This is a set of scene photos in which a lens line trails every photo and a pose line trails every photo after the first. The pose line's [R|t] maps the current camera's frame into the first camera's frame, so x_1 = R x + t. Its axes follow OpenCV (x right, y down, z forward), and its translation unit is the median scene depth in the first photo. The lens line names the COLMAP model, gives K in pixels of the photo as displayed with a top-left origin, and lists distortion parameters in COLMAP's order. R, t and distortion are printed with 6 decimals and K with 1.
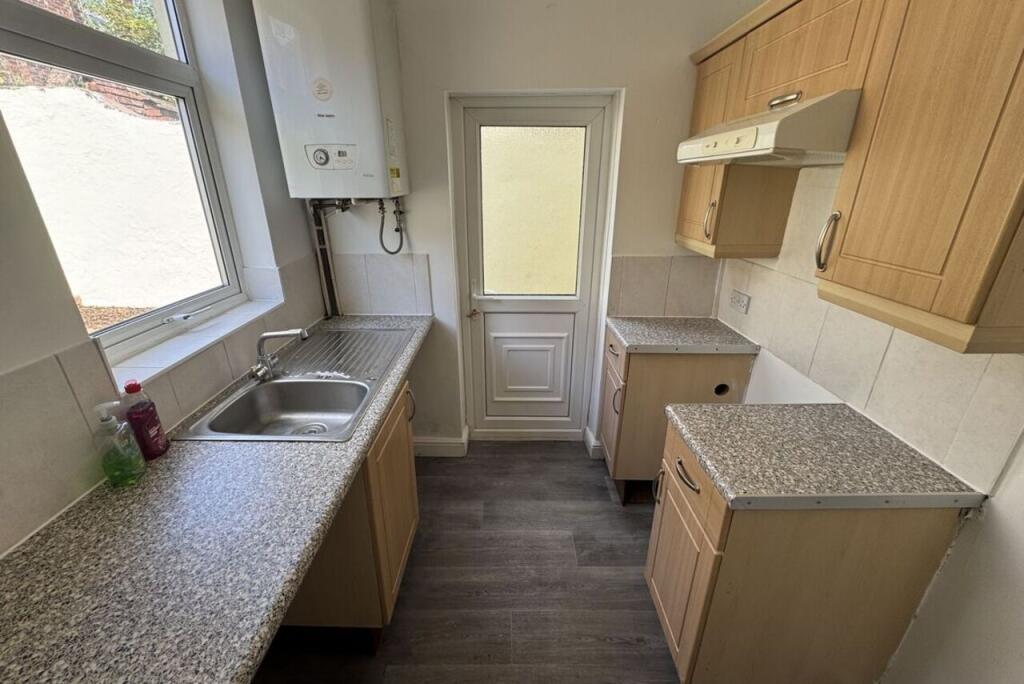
lens RADIAL K [[408.8, 0, 512.3], [0, 408.8, 338.4], [0, 0, 1]] dist [0.000362, 0.000207]
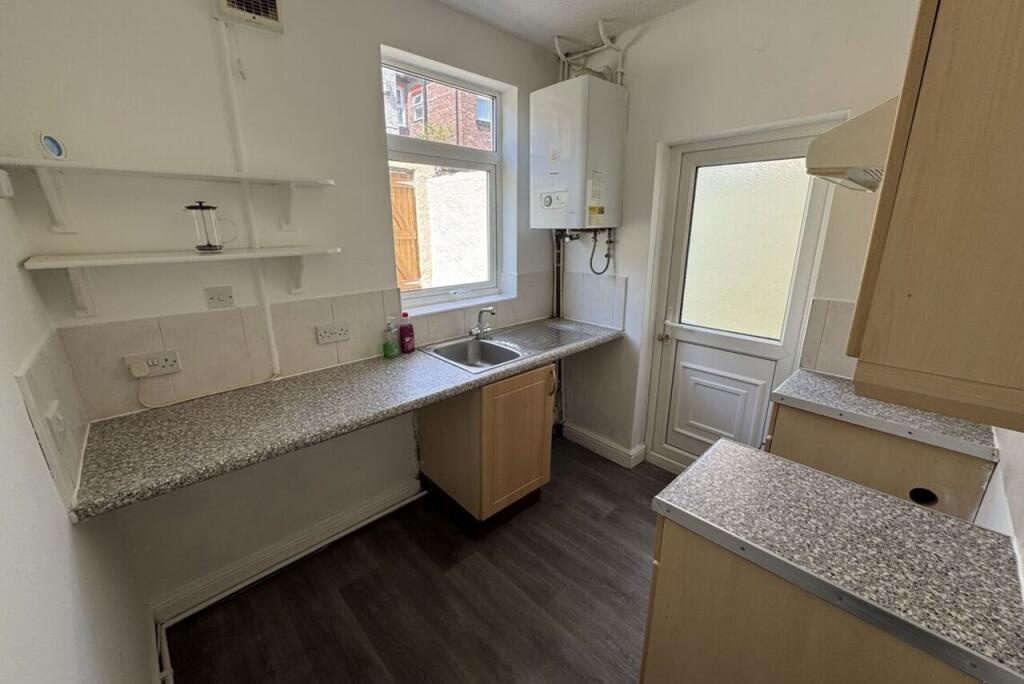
lens RADIAL K [[408.8, 0, 512.3], [0, 408.8, 338.4], [0, 0, 1]] dist [0.000362, 0.000207]
pose [[0.684730, 0.193372, -0.702675, 0.440608], [-0.262056, 0.964999, 0.010198, 0.037676], [0.680053, 0.177157, 0.711438, -0.028117]]
